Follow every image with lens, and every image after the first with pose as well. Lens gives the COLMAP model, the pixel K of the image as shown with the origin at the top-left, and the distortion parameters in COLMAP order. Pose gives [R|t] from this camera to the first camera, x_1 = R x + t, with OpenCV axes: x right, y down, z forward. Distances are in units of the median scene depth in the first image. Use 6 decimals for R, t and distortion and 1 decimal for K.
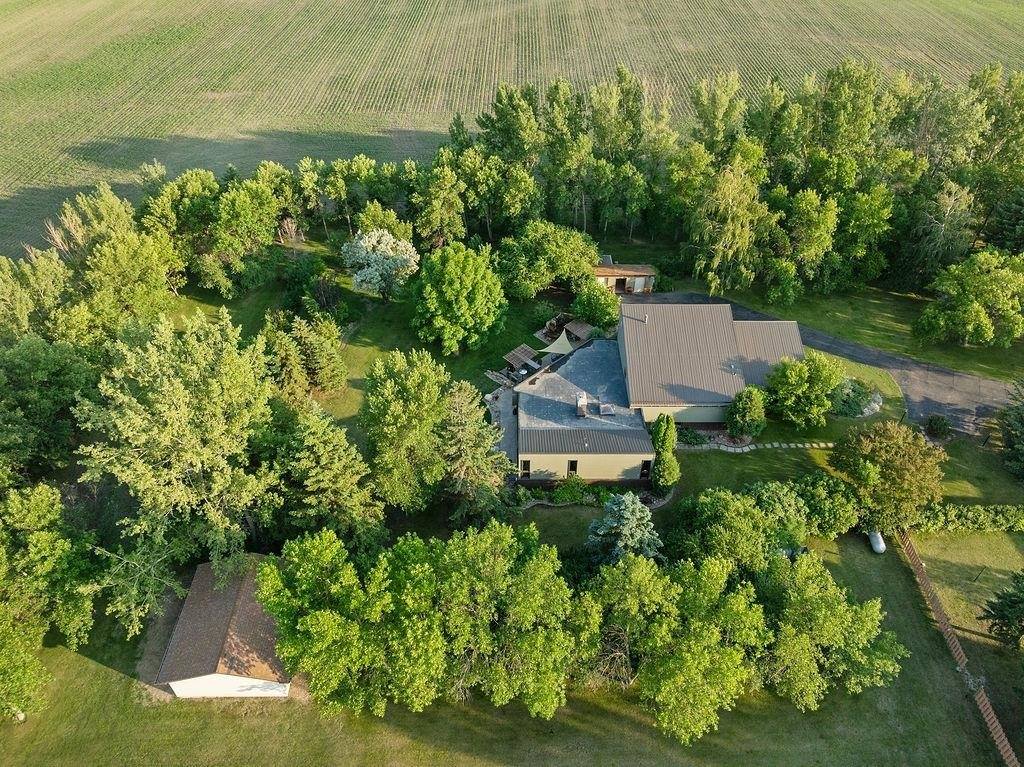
lens RADIAL K [[717.1, 0, 512.2], [0, 717.1, 384.8], [0, 0, 1]] dist [-0.035228, 0.007050]
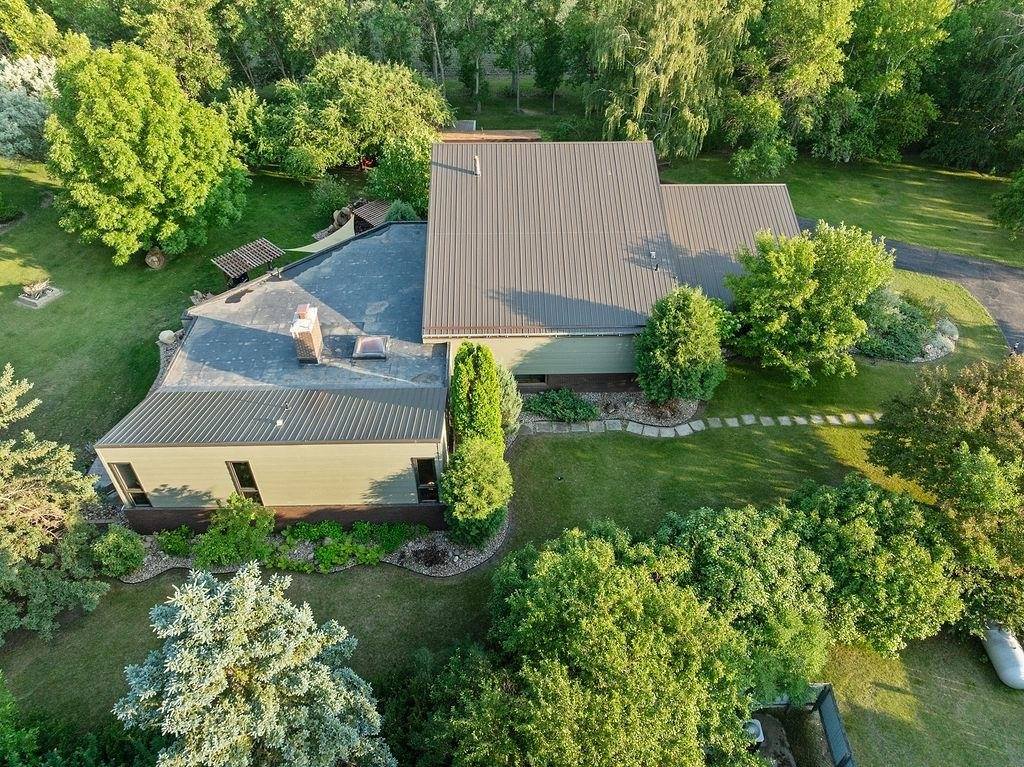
lens RADIAL K [[717.1, 0, 511.3], [0, 717.1, 382.8], [0, 0, 1]] dist [-0.035228, 0.007050]
pose [[0.999694, -0.017491, 0.017517, 0.208120], [0.017567, 0.999837, -0.004223, 0.059509], [-0.017441, 0.004530, 0.999838, 0.539644]]
